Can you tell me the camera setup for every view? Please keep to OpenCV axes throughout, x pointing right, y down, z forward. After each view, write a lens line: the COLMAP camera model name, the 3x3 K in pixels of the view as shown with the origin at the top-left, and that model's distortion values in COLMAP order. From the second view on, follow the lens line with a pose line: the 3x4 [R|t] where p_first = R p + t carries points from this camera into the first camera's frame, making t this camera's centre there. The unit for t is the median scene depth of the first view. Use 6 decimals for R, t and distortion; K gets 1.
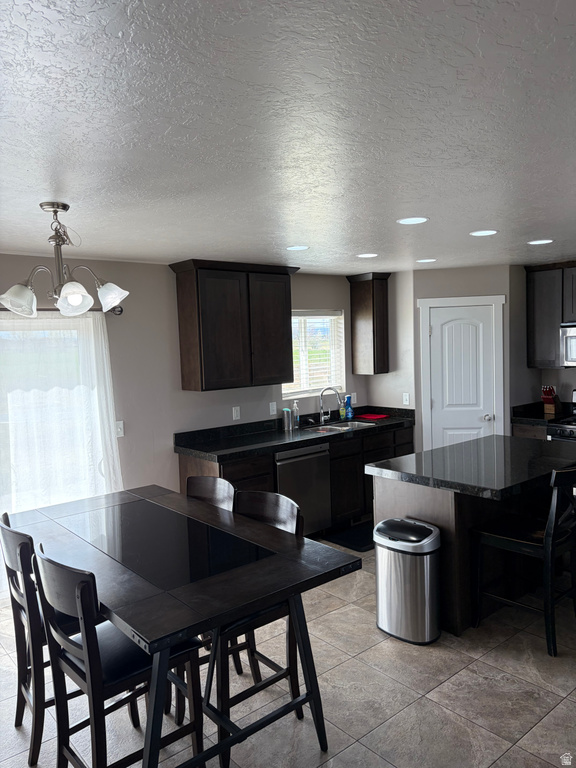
lens RADIAL K [[579.3, 0, 286.3], [0, 579.3, 386.7], [0, 0, 1]] dist [0.055902, -0.052638]
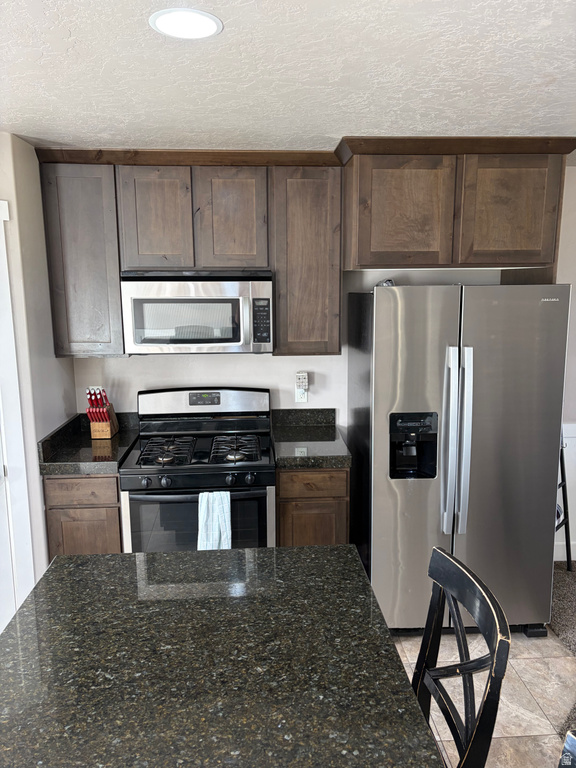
lens RADIAL K [[579.3, 0, 290.2], [0, 579.3, 379.9], [0, 0, 1]] dist [0.055902, -0.052638]
pose [[0.598872, -0.095544, 0.795125, 0.161445], [0.046252, 0.995327, 0.084765, -0.058304], [-0.799508, -0.013987, 0.600493, 0.667072]]
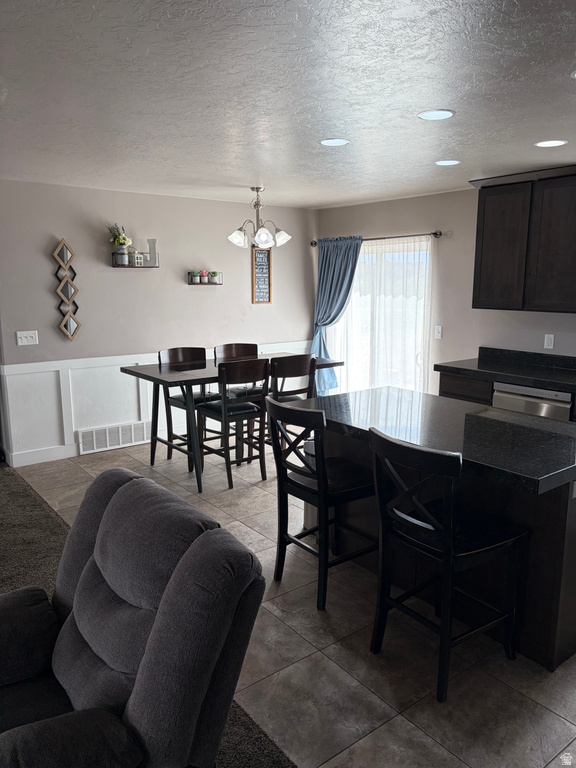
lens RADIAL K [[579.3, 0, 286.9], [0, 579.3, 383.8], [0, 0, 1]] dist [0.055902, -0.052638]
pose [[-0.045370, 0.217002, -0.975116, 0.935408], [-0.078304, 0.972346, 0.220029, -0.065553], [0.995897, 0.086338, -0.027123, 0.696472]]
